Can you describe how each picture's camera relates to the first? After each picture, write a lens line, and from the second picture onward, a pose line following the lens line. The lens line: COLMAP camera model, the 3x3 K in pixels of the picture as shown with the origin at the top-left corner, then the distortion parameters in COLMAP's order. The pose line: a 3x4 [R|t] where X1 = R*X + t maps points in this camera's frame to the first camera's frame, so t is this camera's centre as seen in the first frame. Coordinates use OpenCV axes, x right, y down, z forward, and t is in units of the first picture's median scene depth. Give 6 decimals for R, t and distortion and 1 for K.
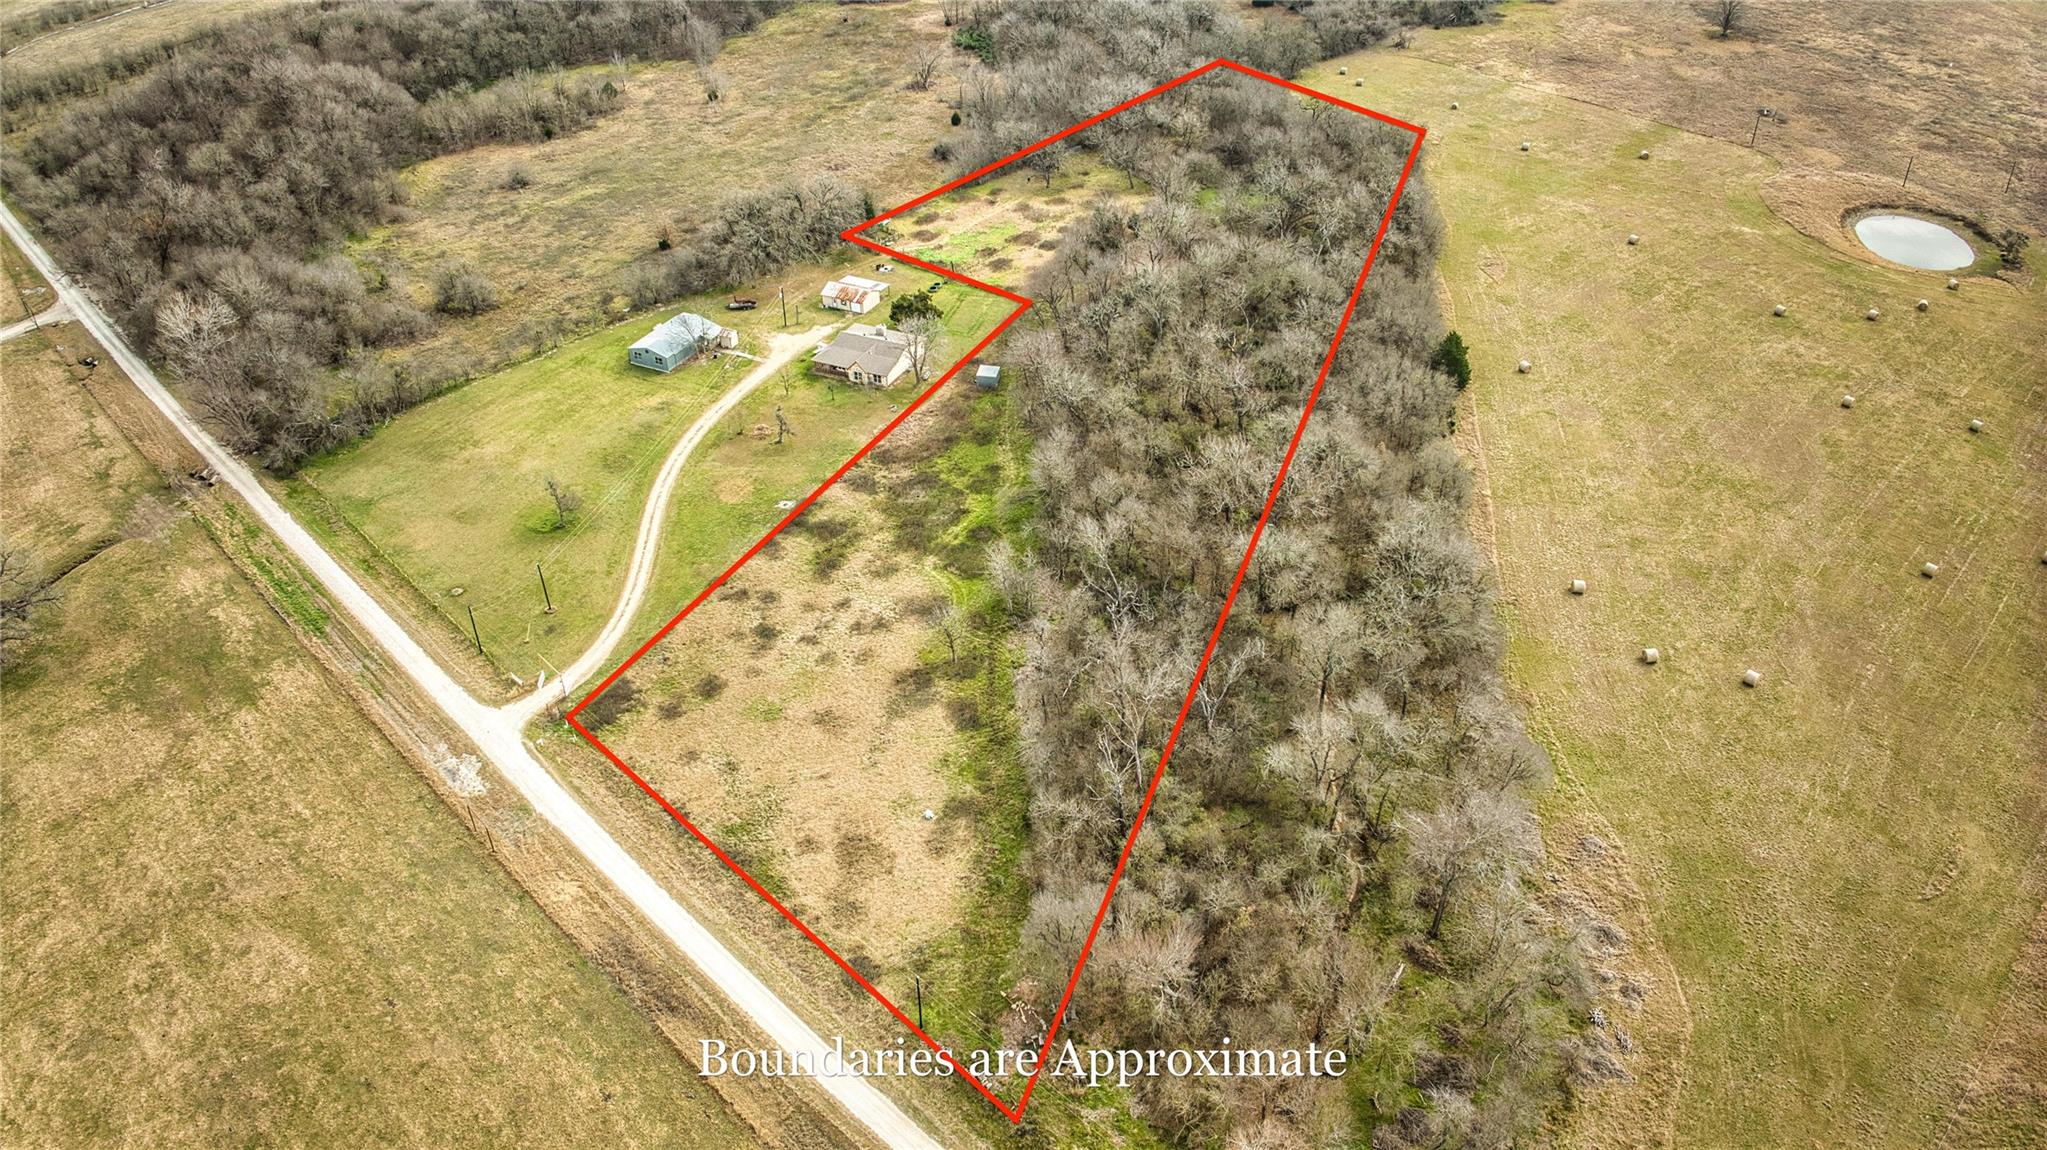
lens RADIAL K [[1442.7, 0, 994.3], [0, 1442.7, 577.8], [0, 0, 1]] dist [-0.097737, -0.019158]
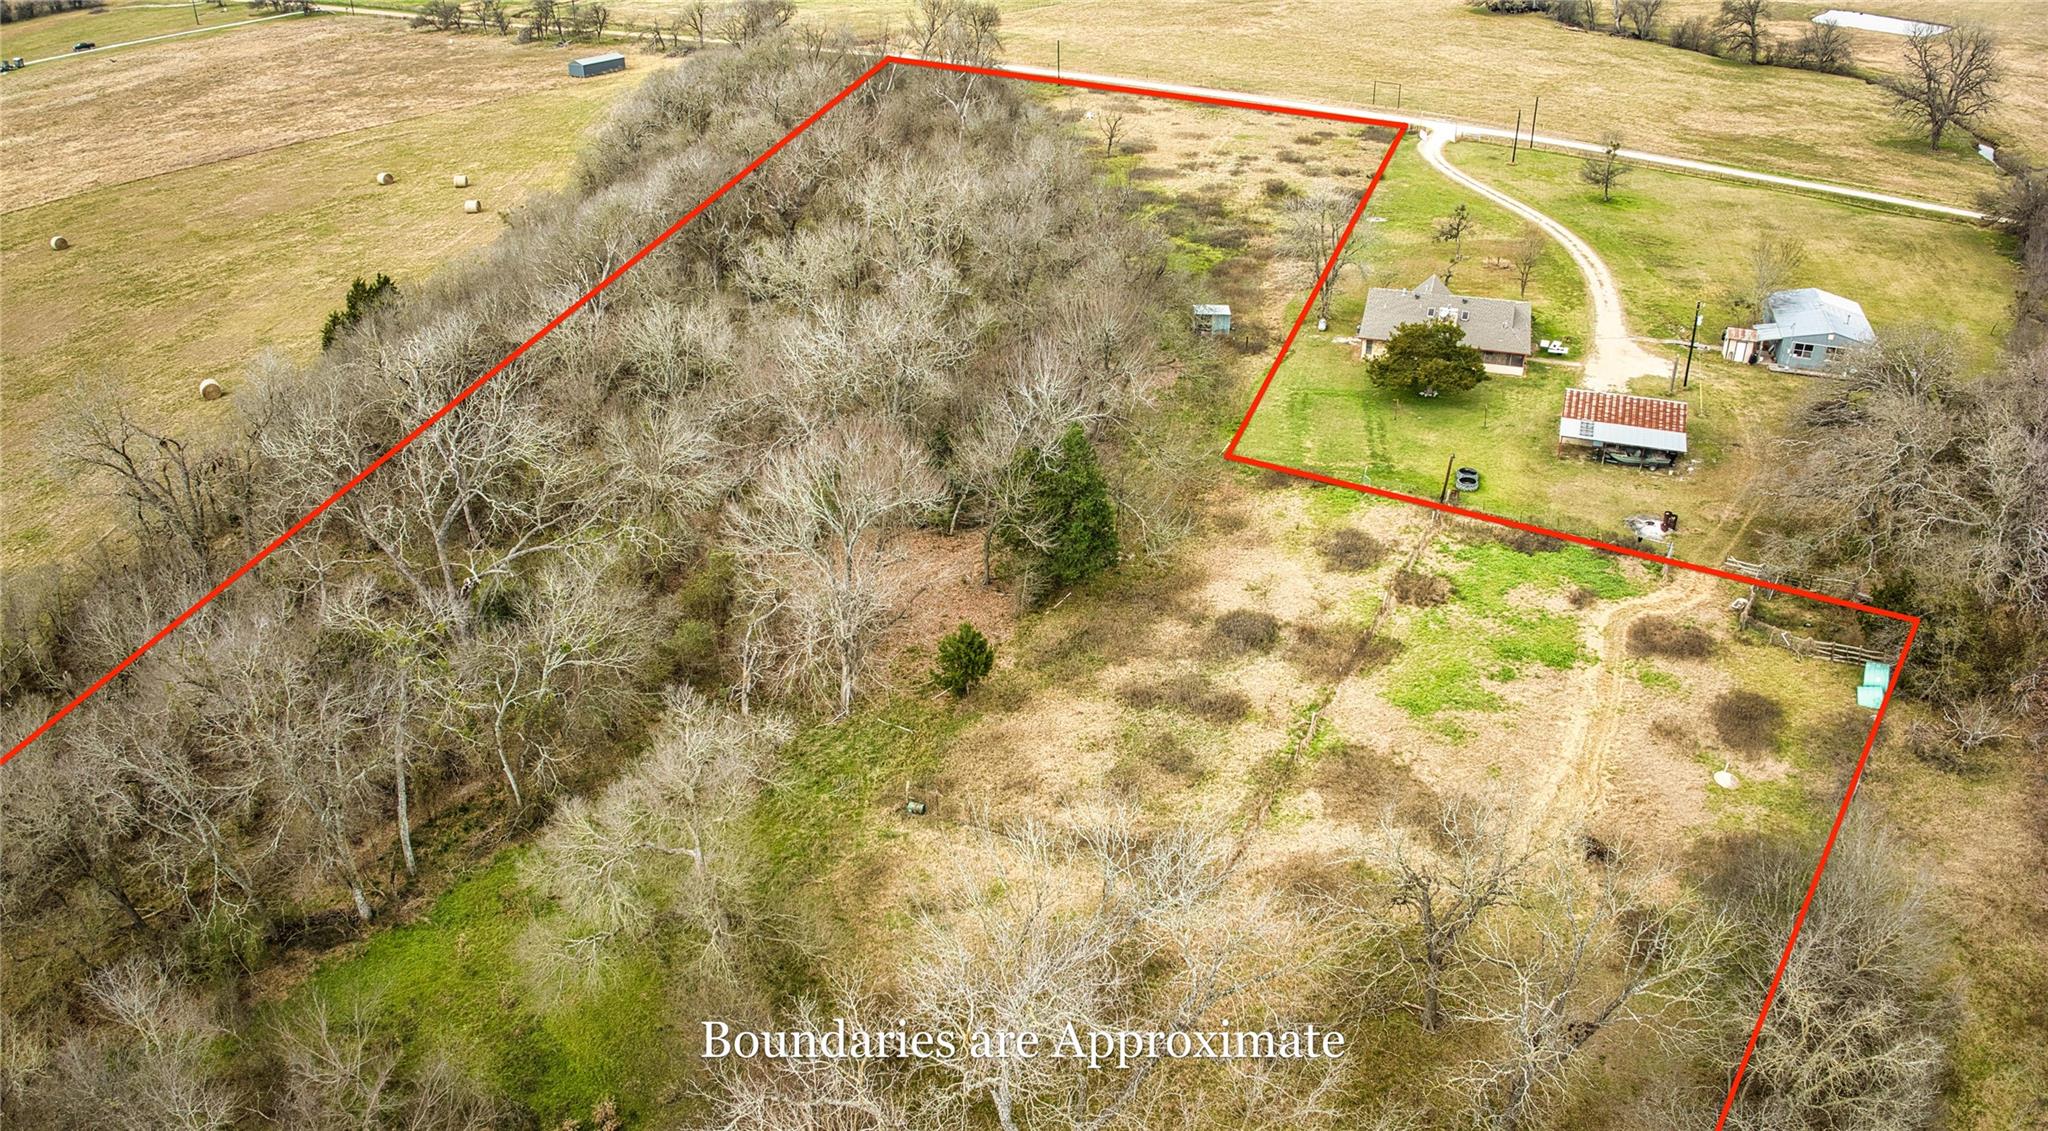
lens RADIAL K [[1452.3, 0, 1020.7], [0, 1452.3, 562.5], [0, 0, 1]] dist [-0.099363, -0.020462]
pose [[-0.990946, 0.084210, -0.104570, 0.160660], [-0.058159, 0.432755, 0.899634, -0.708120], [0.121011, 0.897570, -0.423939, 1.546360]]
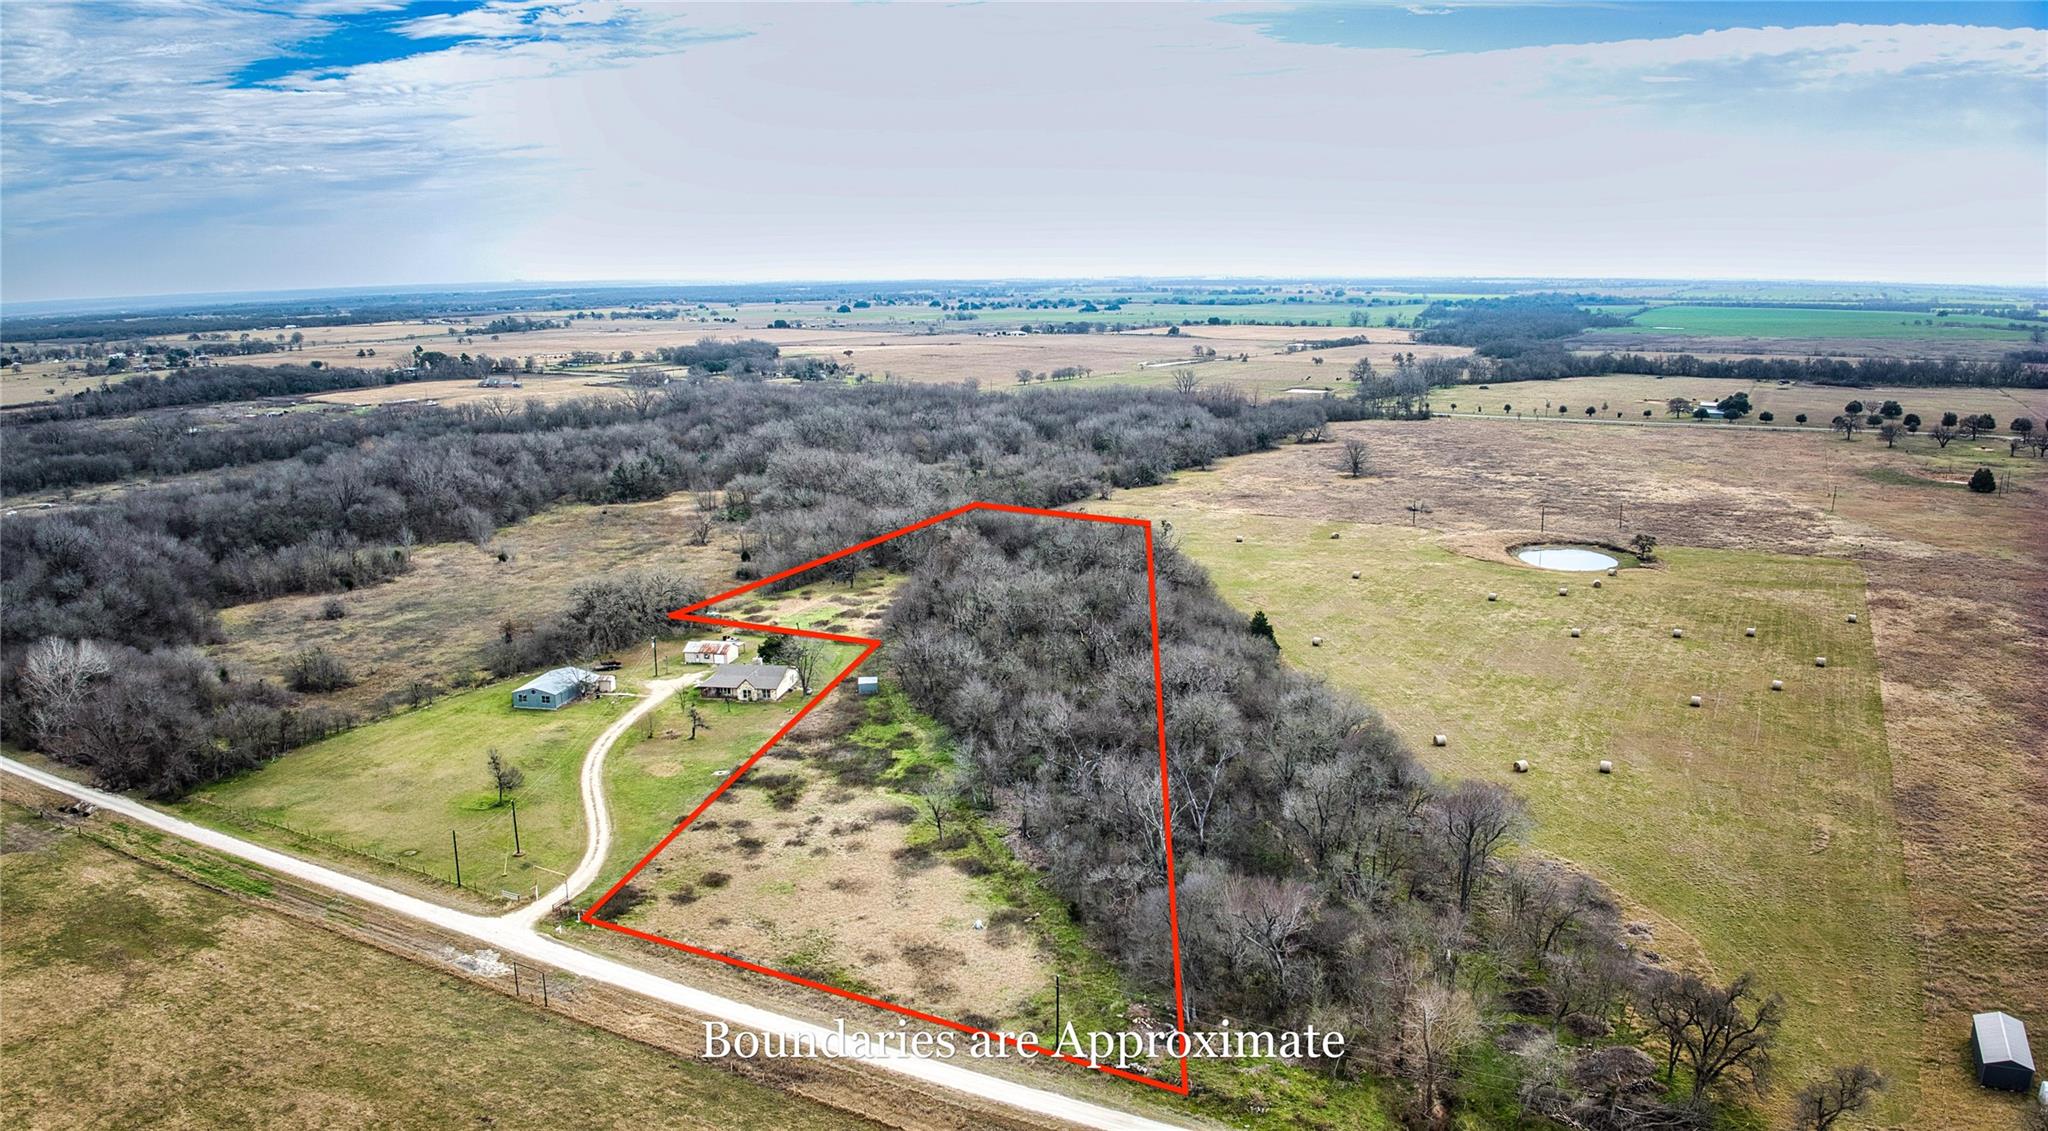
lens RADIAL K [[1452.3, 0, 1005.0], [0, 1452.3, 558.5], [0, 0, 1]] dist [-0.099363, -0.020462]
pose [[0.961003, -0.051802, 0.271642, -0.230385], [0.163579, 0.898498, -0.407361, 0.275888], [-0.222968, 0.435910, 0.871934, -0.016287]]
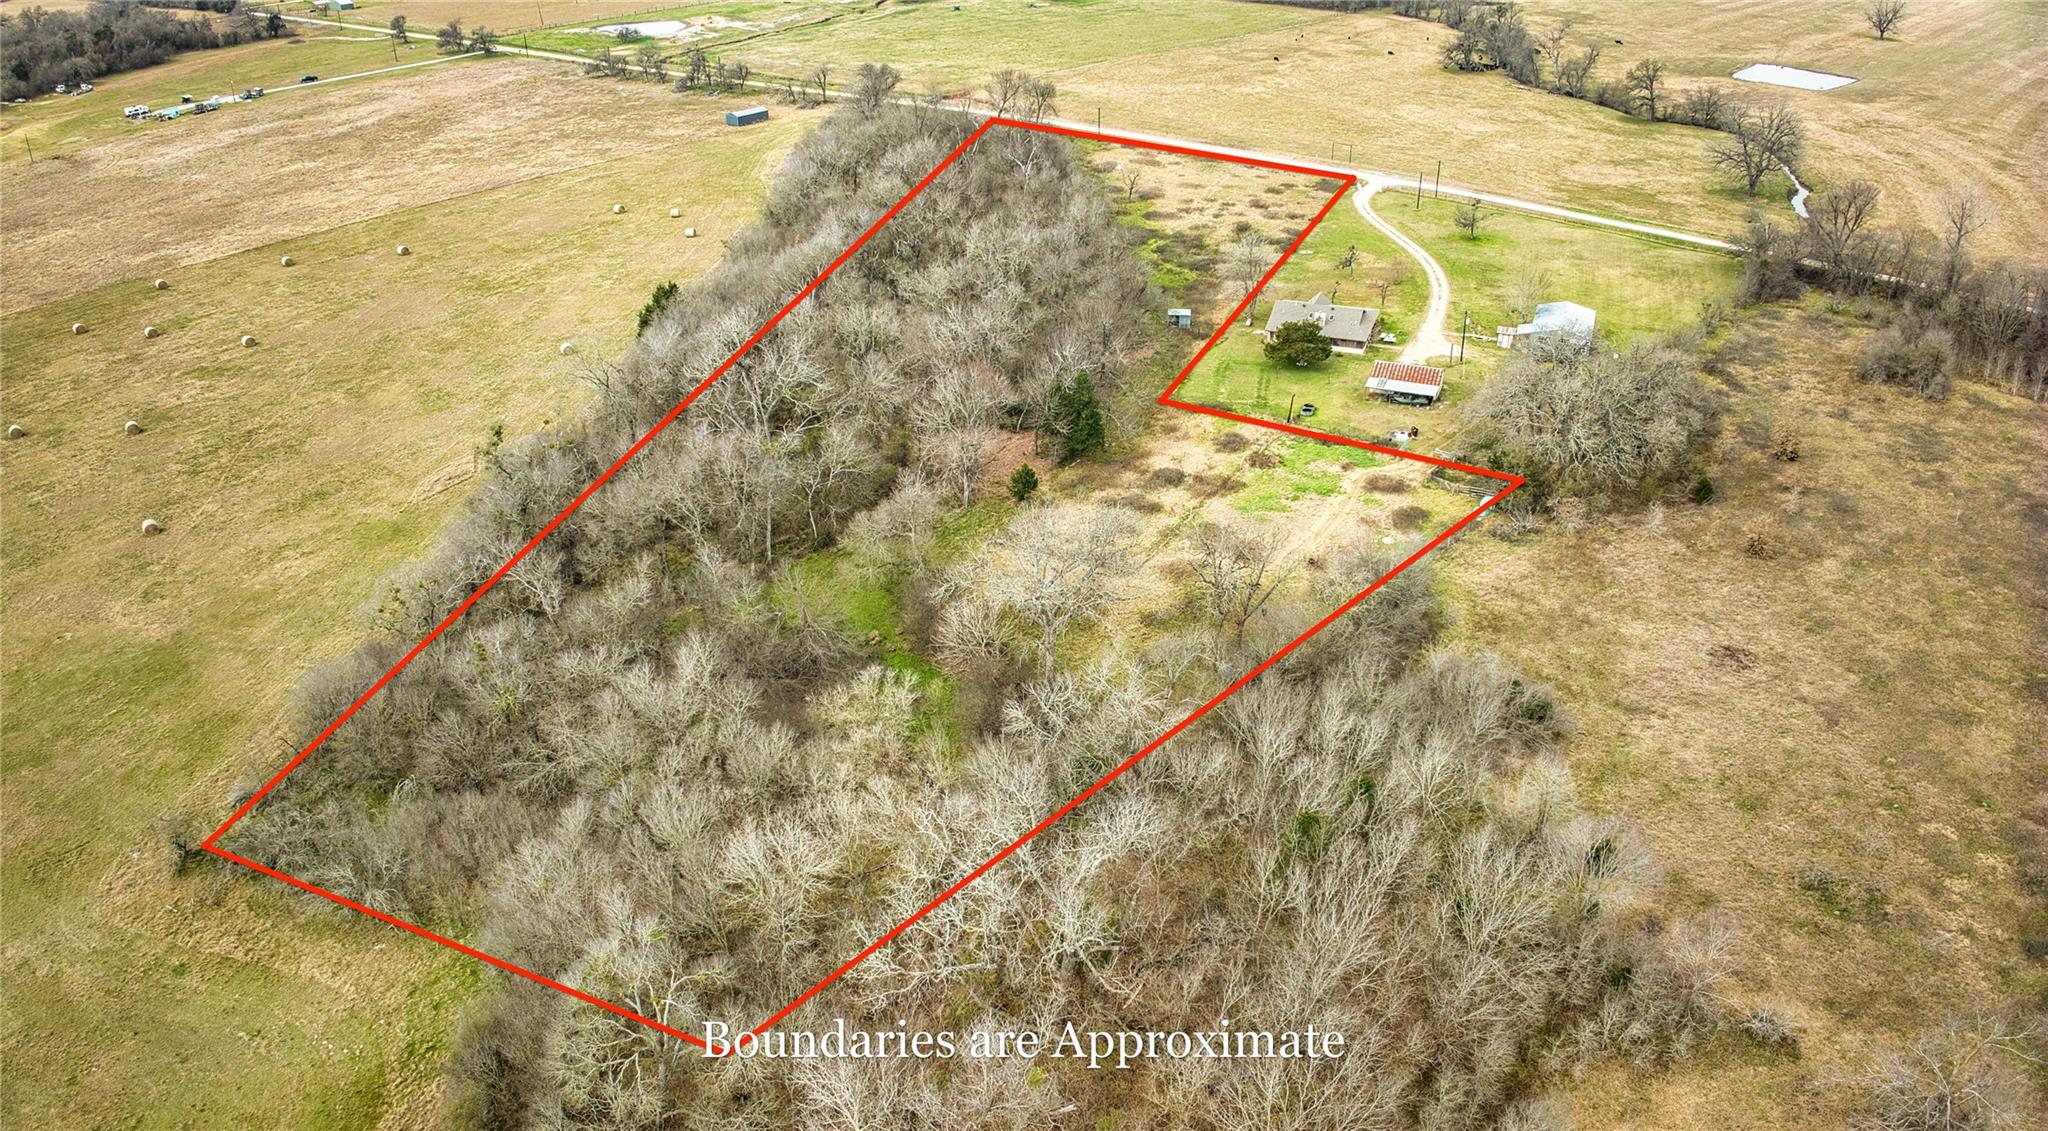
lens RADIAL K [[1452.3, 0, 1024.0], [0, 1452.3, 552.3], [0, 0, 1]] dist [-0.099363, -0.020462]
pose [[-0.995450, 0.064191, -0.070422, 0.195790], [-0.035545, 0.435560, 0.899458, -1.047351], [0.088410, 0.897868, -0.431296, 1.782182]]
